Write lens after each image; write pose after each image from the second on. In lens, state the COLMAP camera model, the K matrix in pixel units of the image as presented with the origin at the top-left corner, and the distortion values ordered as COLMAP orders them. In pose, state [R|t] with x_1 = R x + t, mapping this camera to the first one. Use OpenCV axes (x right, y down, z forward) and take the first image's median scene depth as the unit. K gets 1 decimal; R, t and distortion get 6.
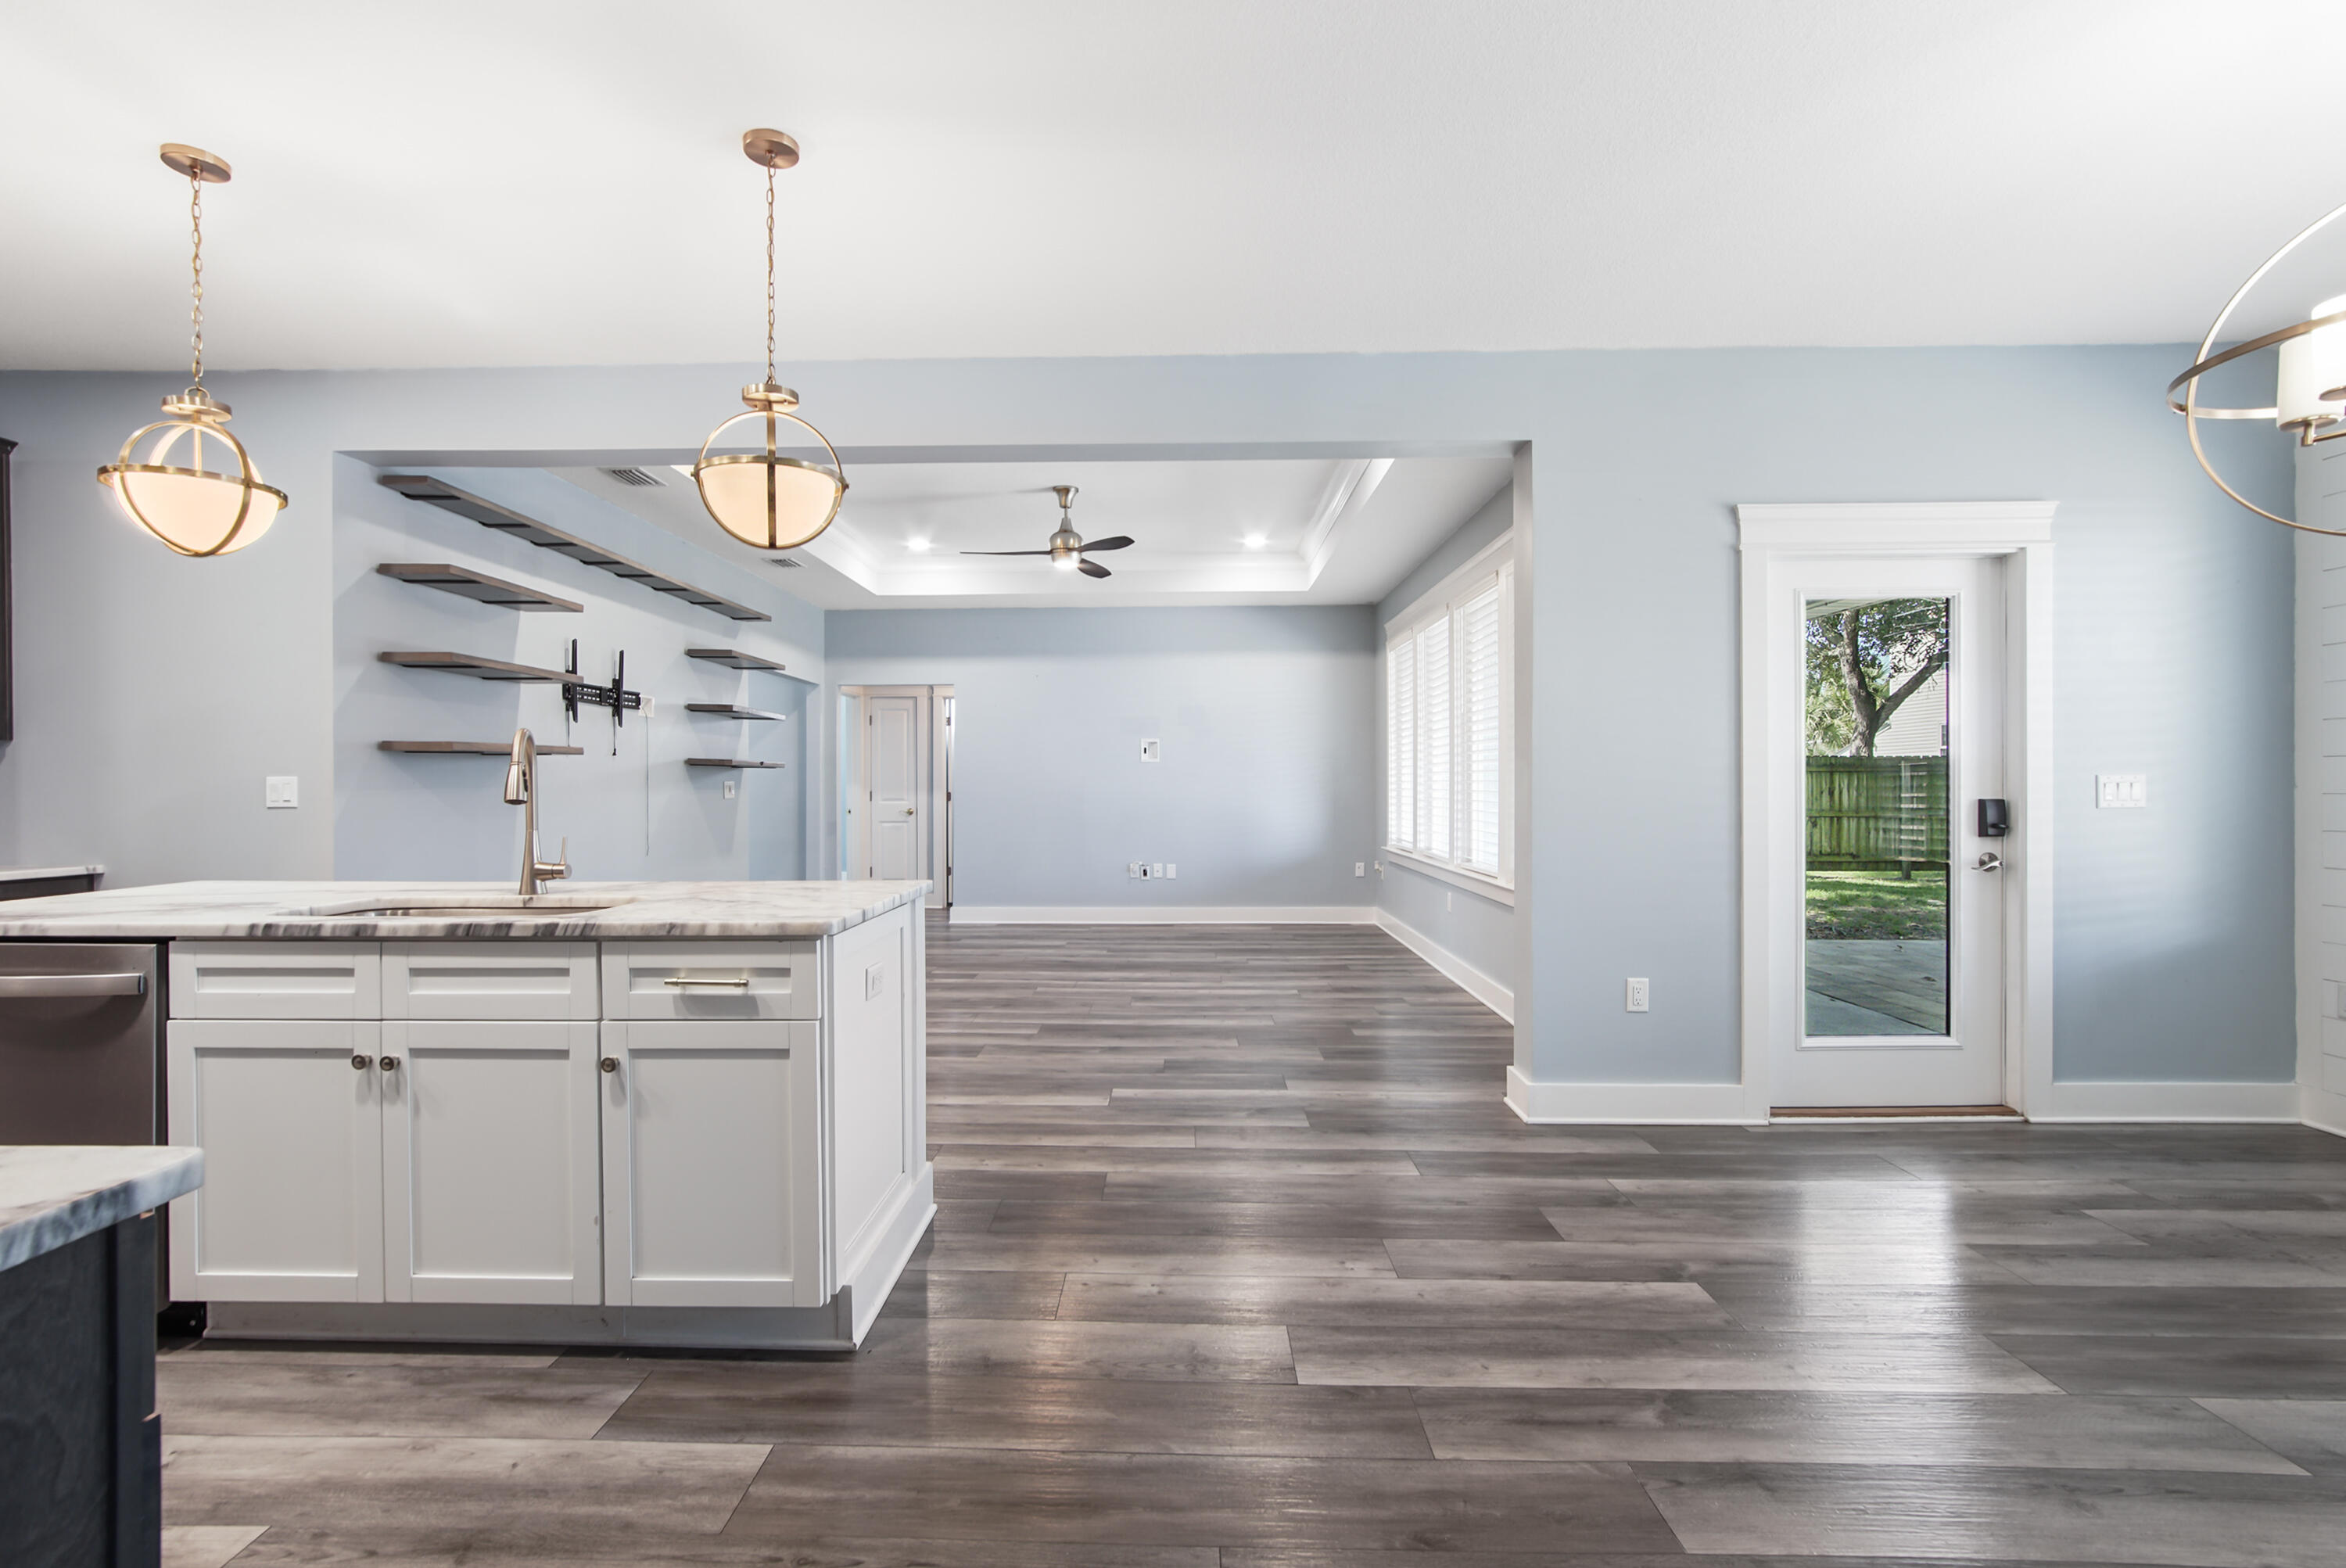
lens RADIAL K [[1068.9, 0, 1158.7], [0, 1068.9, 774.1], [0, 0, 1]] dist [-0.003721, 0.001517]
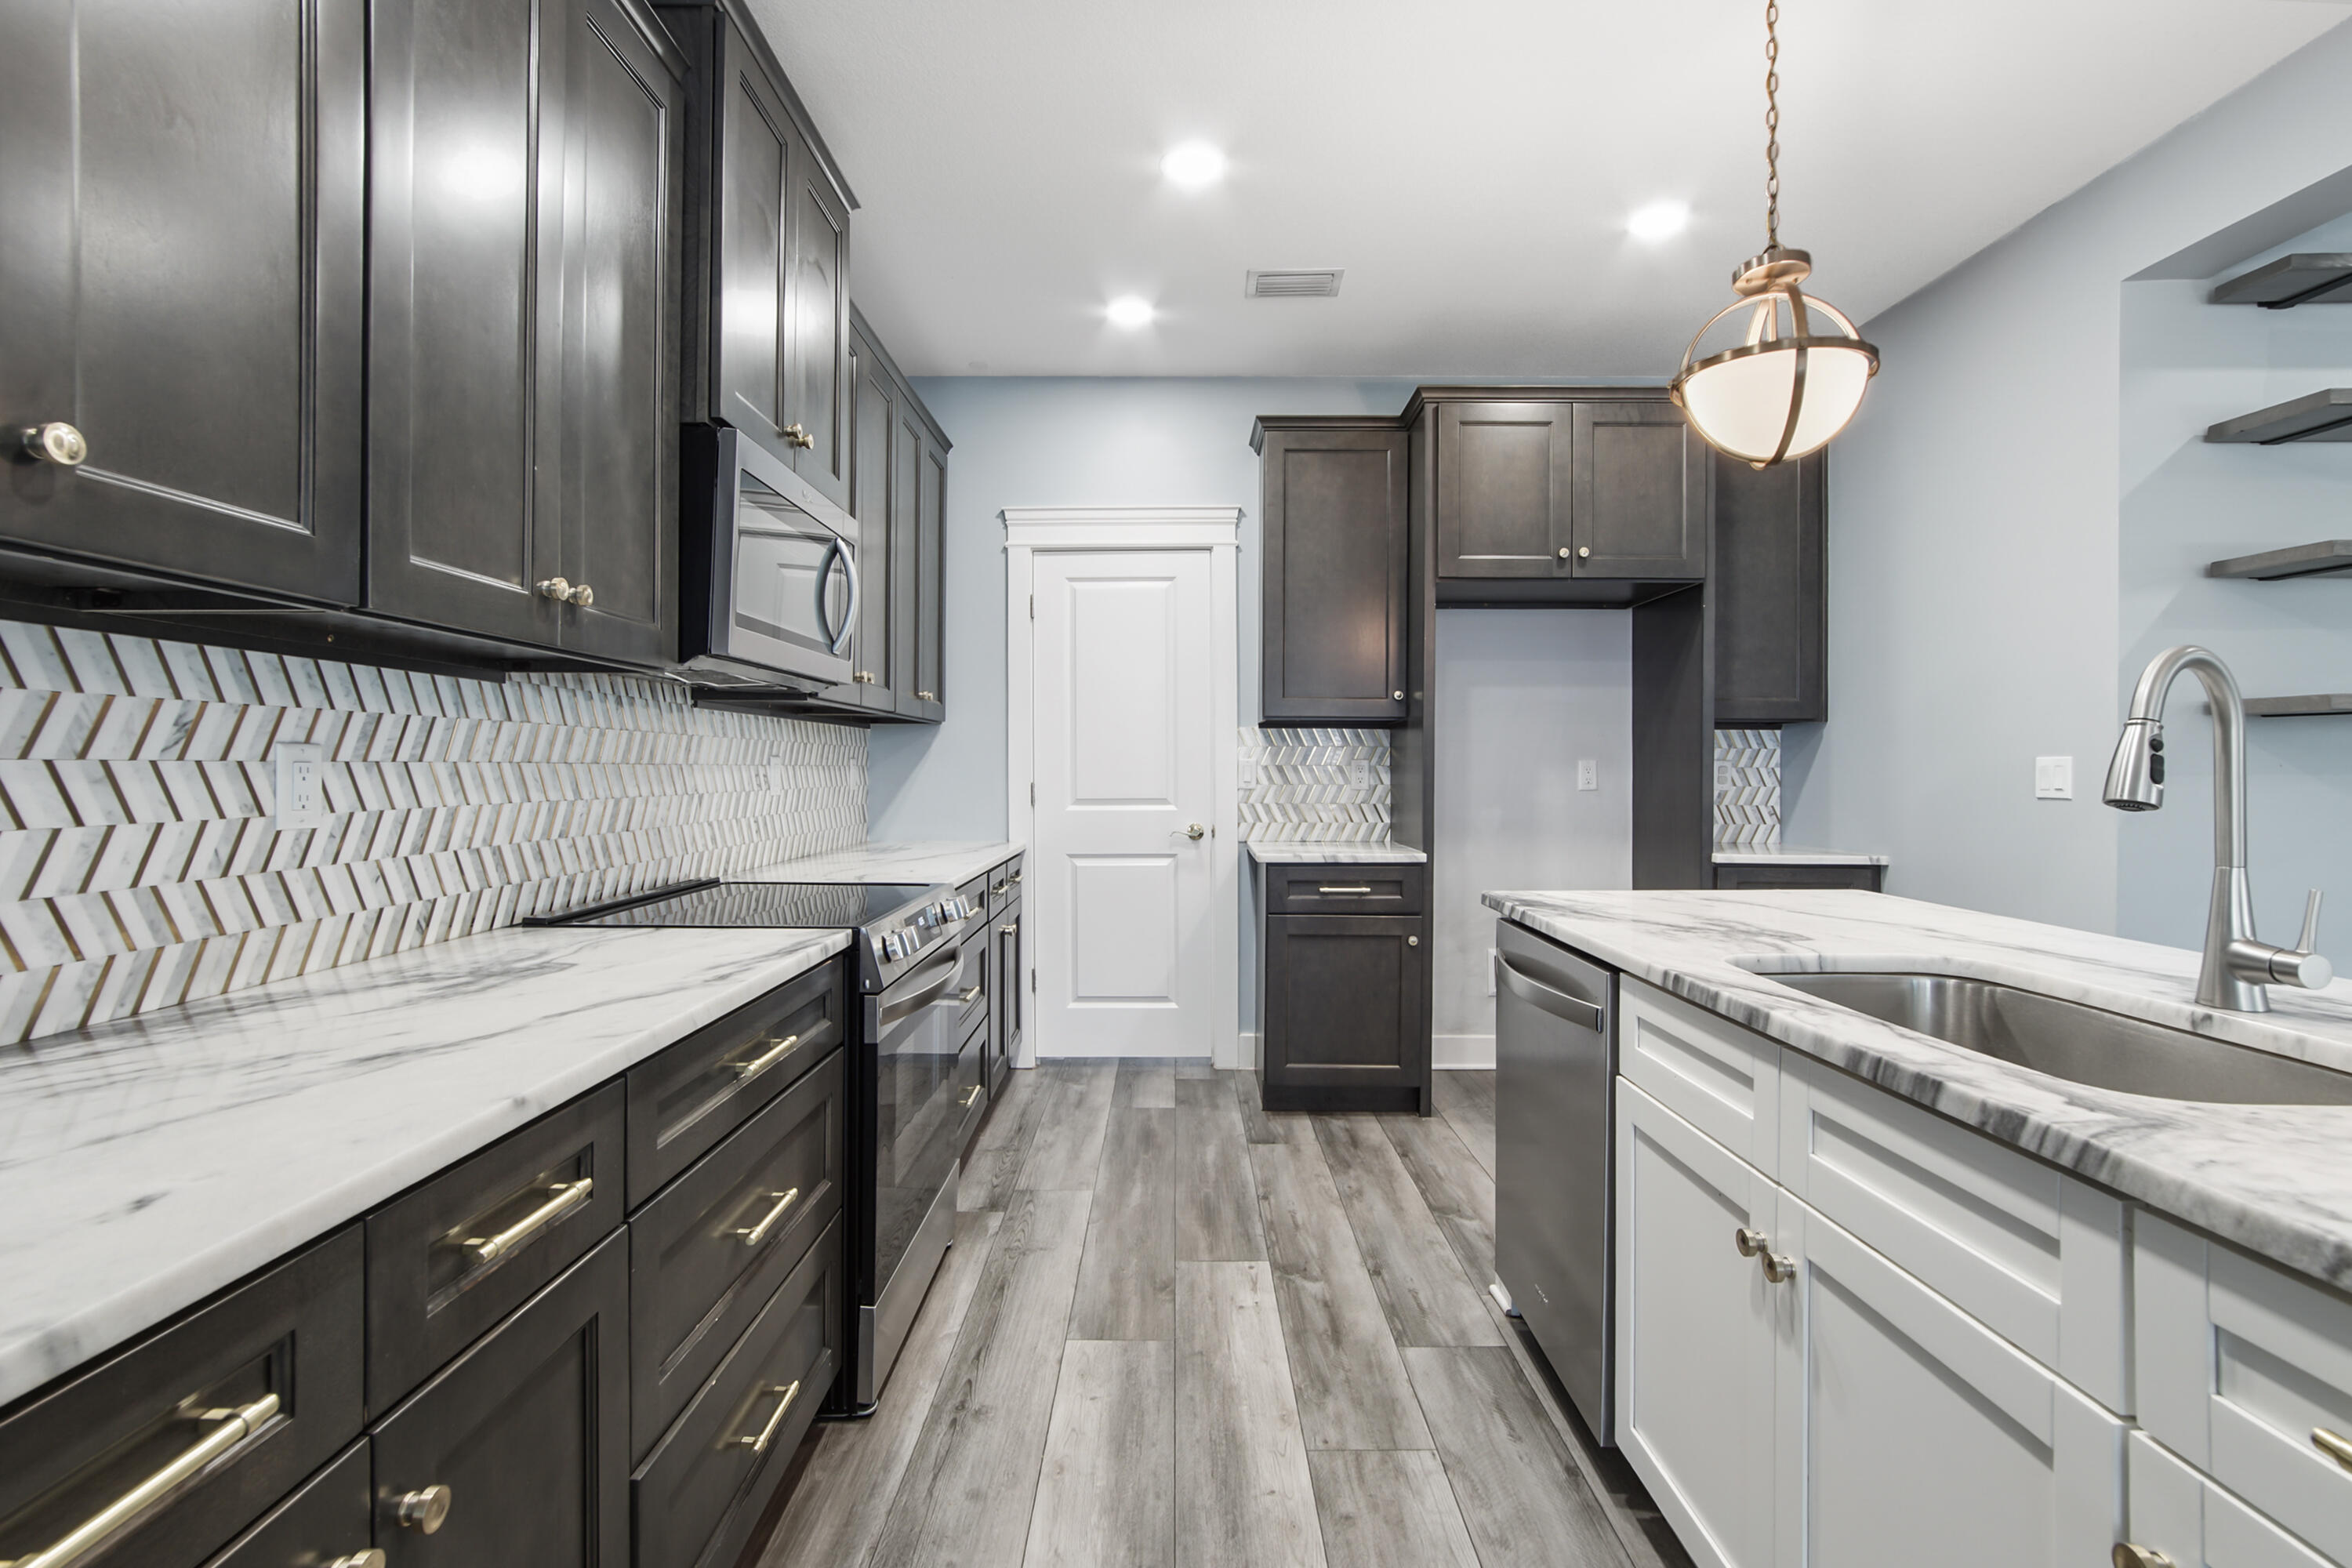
lens RADIAL K [[1071.6, 0, 1161.7], [0, 1071.6, 774.1], [0, 0, 1]] dist [-0.003721, 0.001517]
pose [[0.017685, 0.008022, -0.999811, -0.101594], [0.007457, 0.999939, 0.008155, 0.004061], [0.999816, -0.007600, 0.017624, 0.396613]]
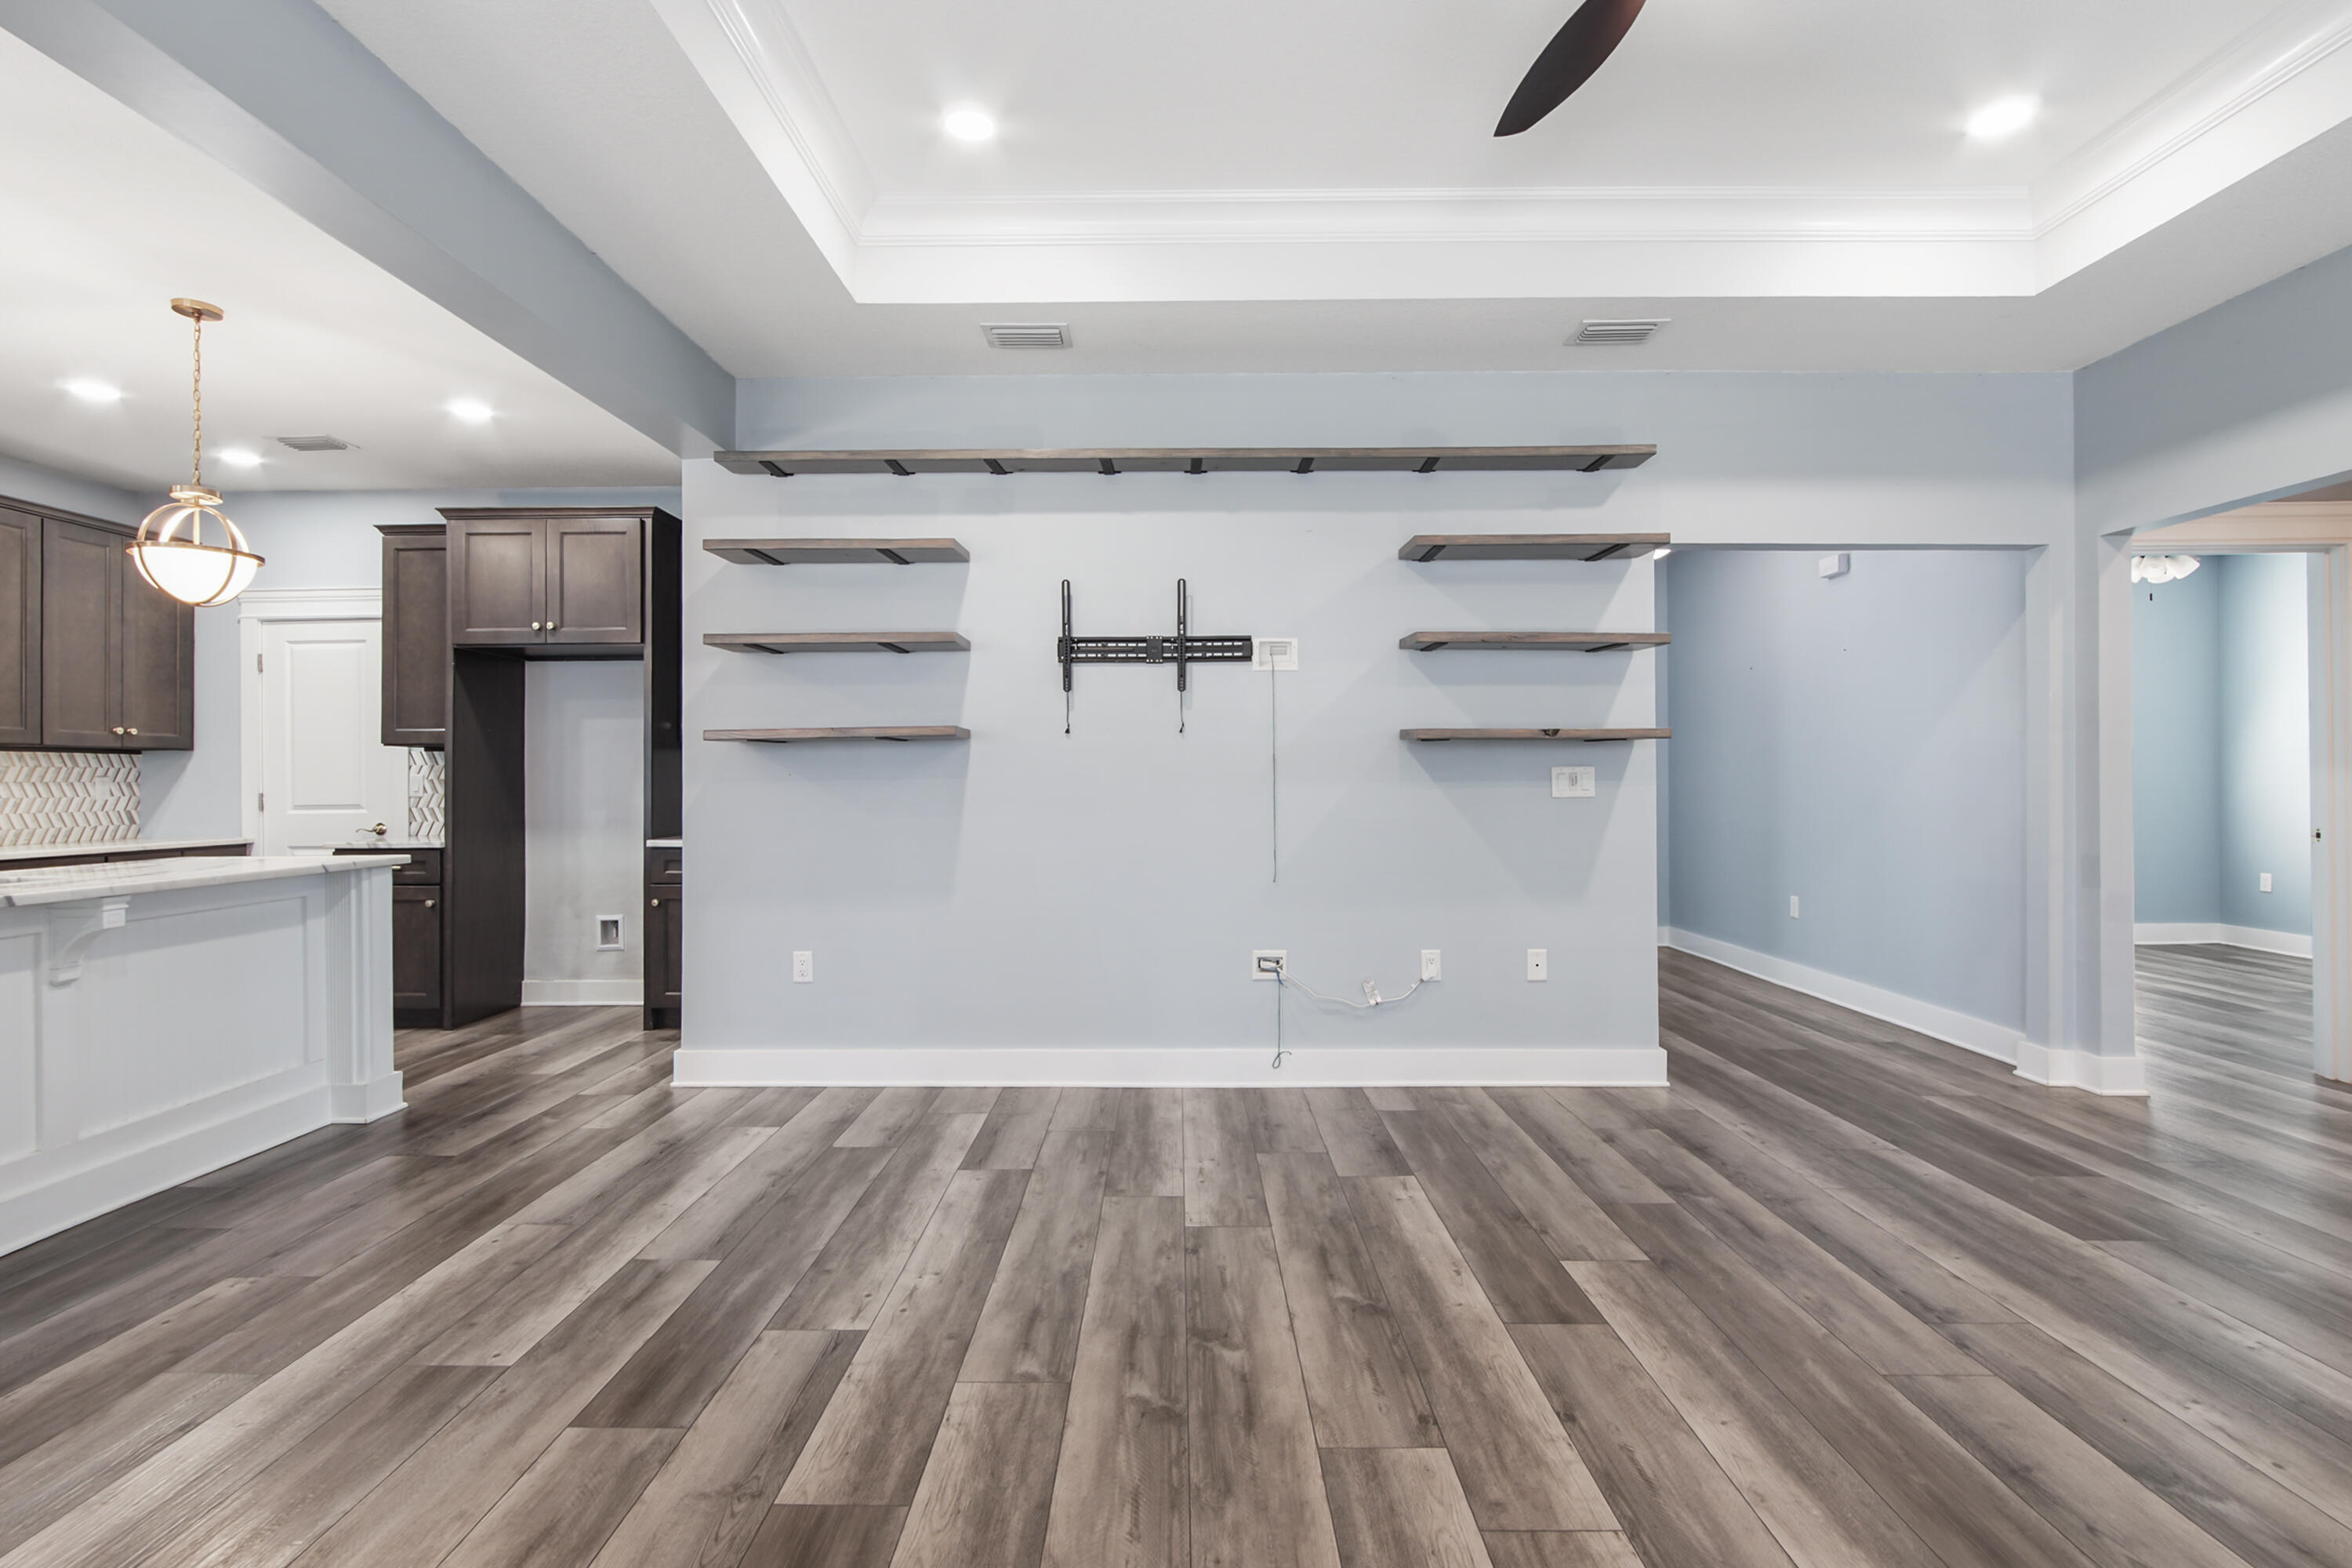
lens RADIAL K [[1090.9, 0, 1176.0], [0, 1090.9, 784.0], [0, 0, 1]] dist [-0.012038, 0.001030]
pose [[0.018583, 0.005027, -0.999815, 0.324901], [0.016205, 0.999854, 0.005329, 0.020696], [0.999696, -0.016301, 0.018499, 1.557450]]
